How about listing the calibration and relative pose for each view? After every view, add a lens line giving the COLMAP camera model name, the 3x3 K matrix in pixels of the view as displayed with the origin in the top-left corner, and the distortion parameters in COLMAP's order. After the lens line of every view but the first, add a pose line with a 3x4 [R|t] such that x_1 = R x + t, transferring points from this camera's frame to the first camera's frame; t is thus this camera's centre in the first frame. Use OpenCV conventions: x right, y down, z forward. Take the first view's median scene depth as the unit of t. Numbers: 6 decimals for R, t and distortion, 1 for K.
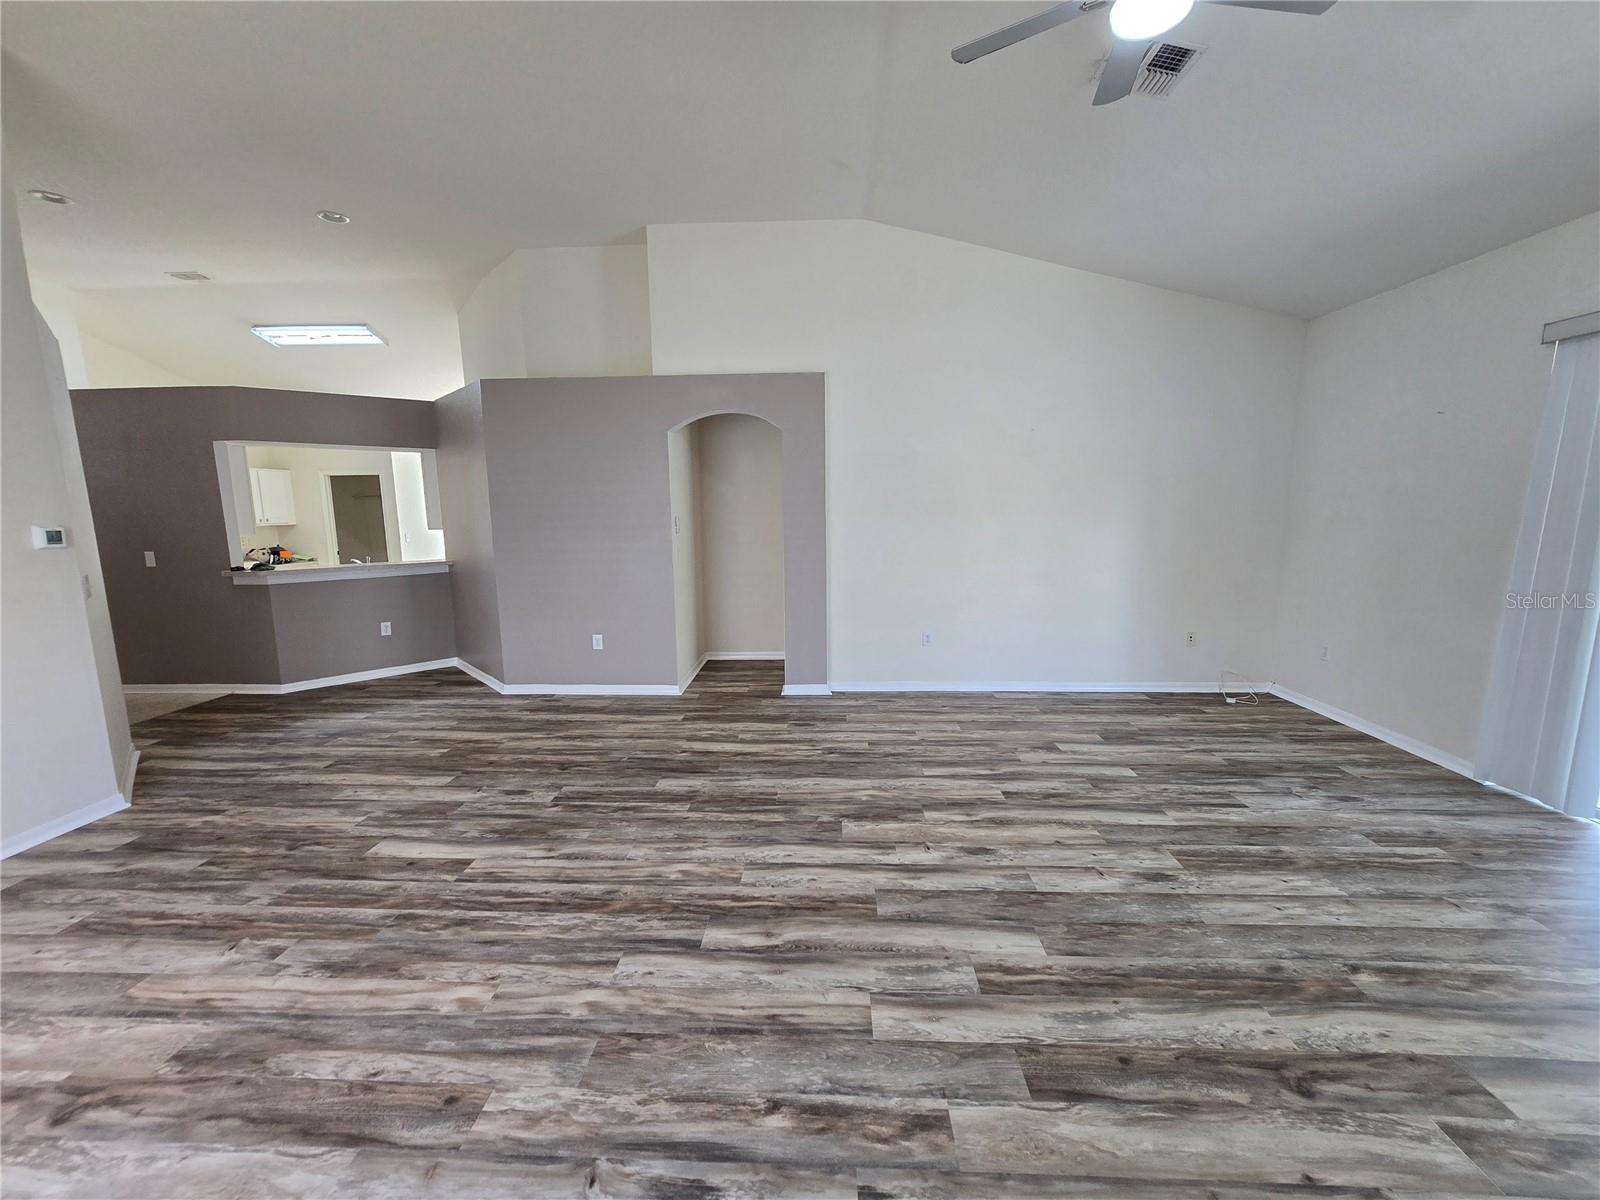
lens RADIAL K [[656.2, 0, 805.2], [0, 656.2, 606.0], [0, 0, 1]] dist [-0.006393, 0.001468]
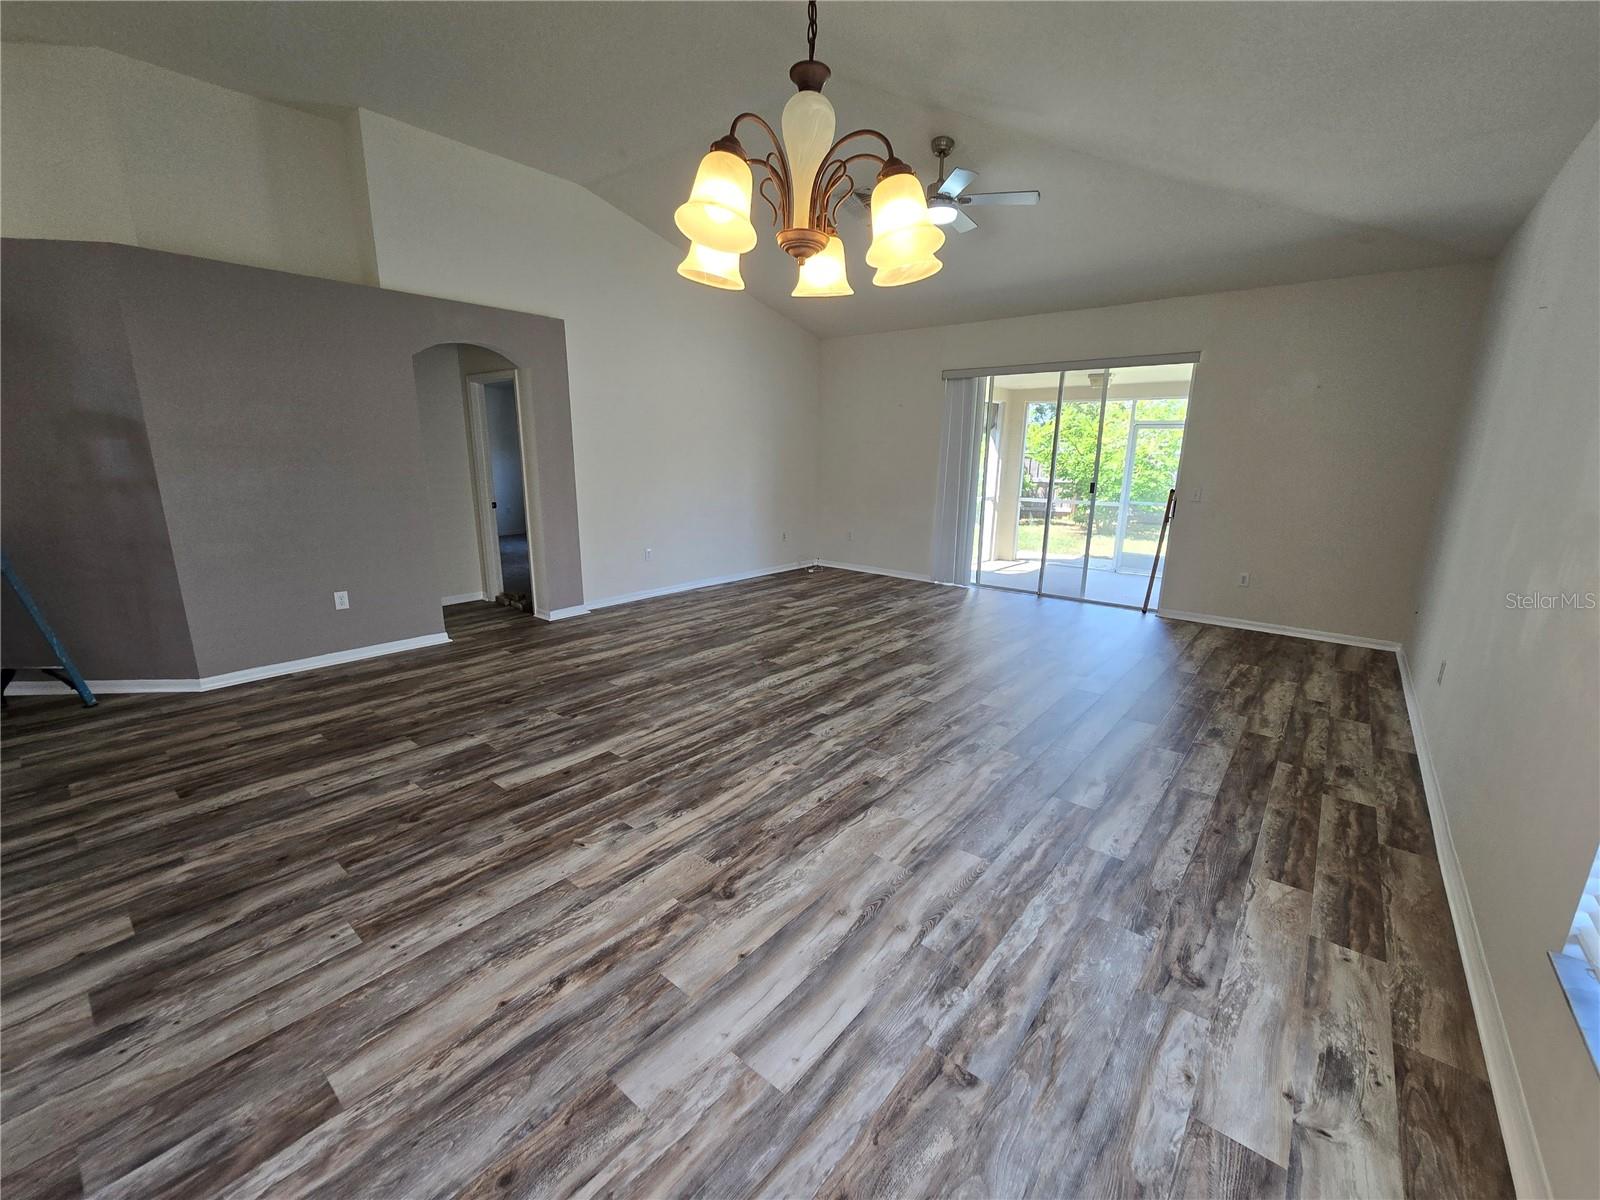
lens RADIAL K [[656.2, 0, 804.1], [0, 656.2, 600.7], [0, 0, 1]] dist [-0.006393, 0.001468]
pose [[0.601136, -0.161751, 0.782606, -1.099586], [0.099466, 0.986831, 0.127559, 0.012473], [-0.792933, 0.001162, 0.609308, 0.024663]]
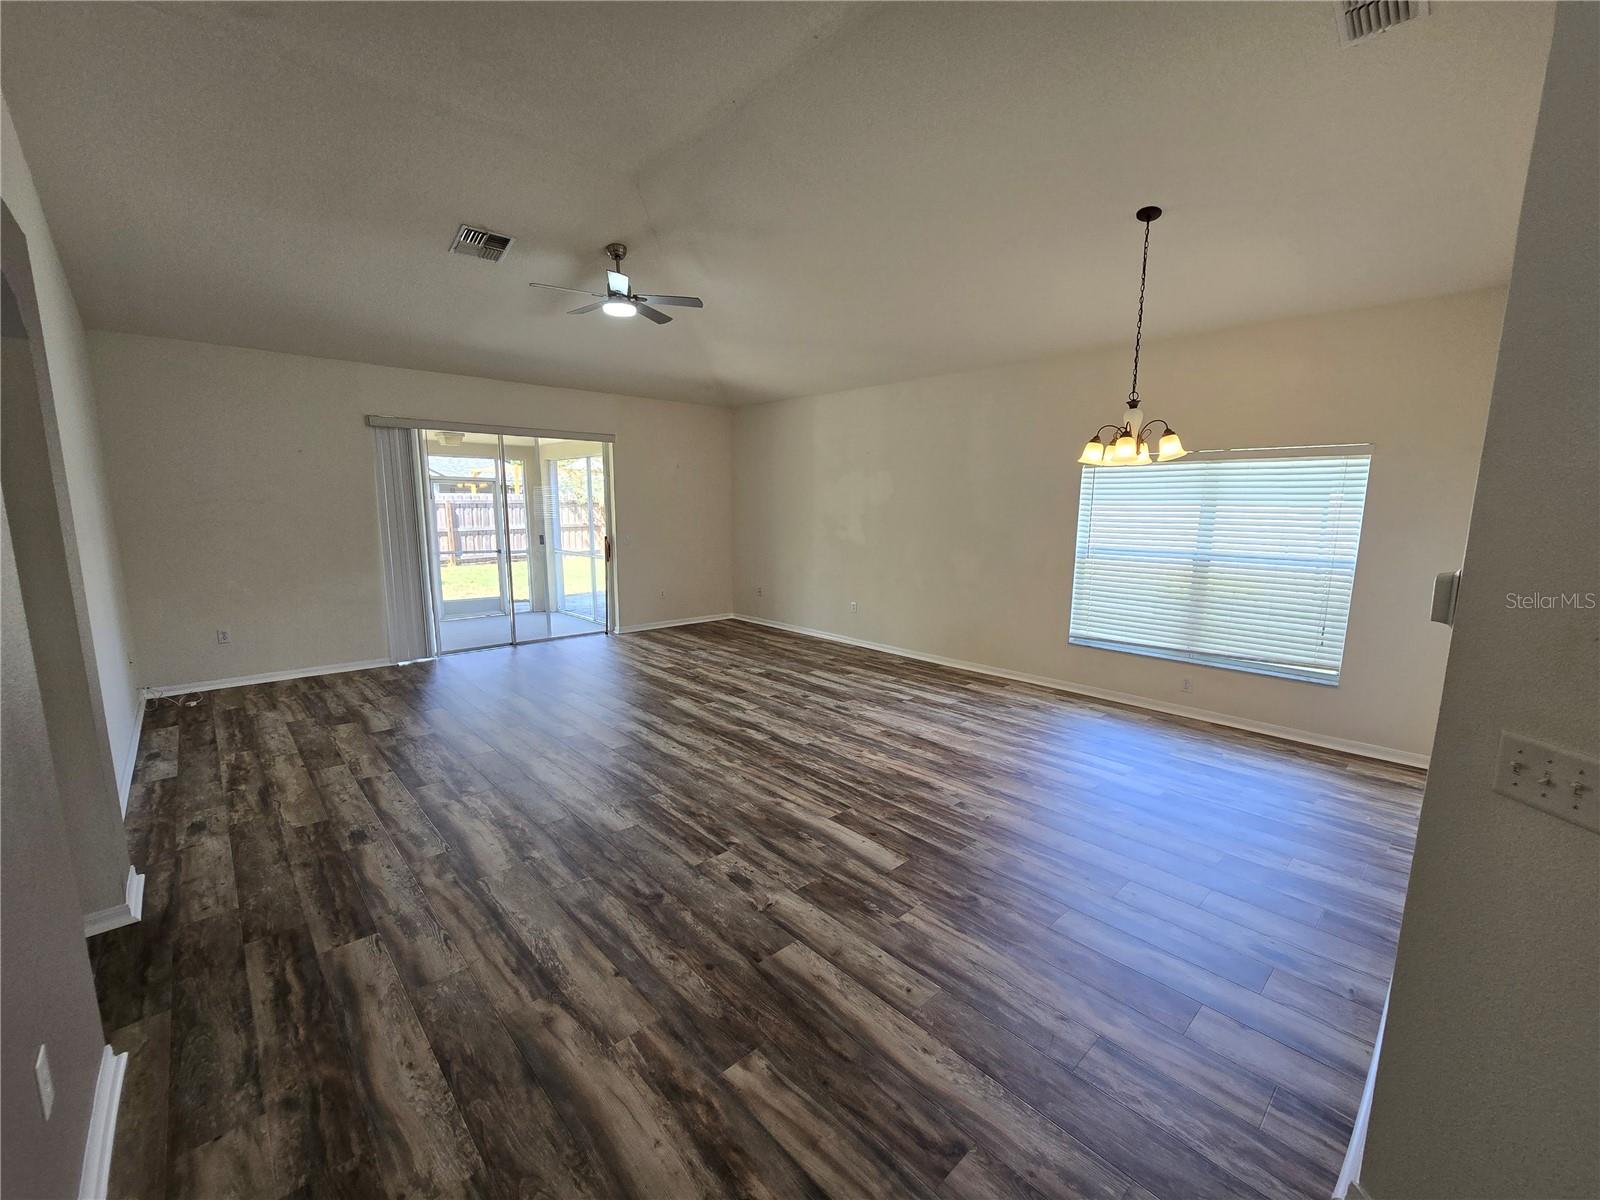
lens RADIAL K [[656.2, 0, 803.4], [0, 656.2, 607.1], [0, 0, 1]] dist [-0.006393, 0.001468]
pose [[-0.708586, -0.106098, 0.697603, -1.184426], [0.104325, 0.962014, 0.252280, -0.260026], [-0.697870, 0.251540, -0.670601, 1.635516]]
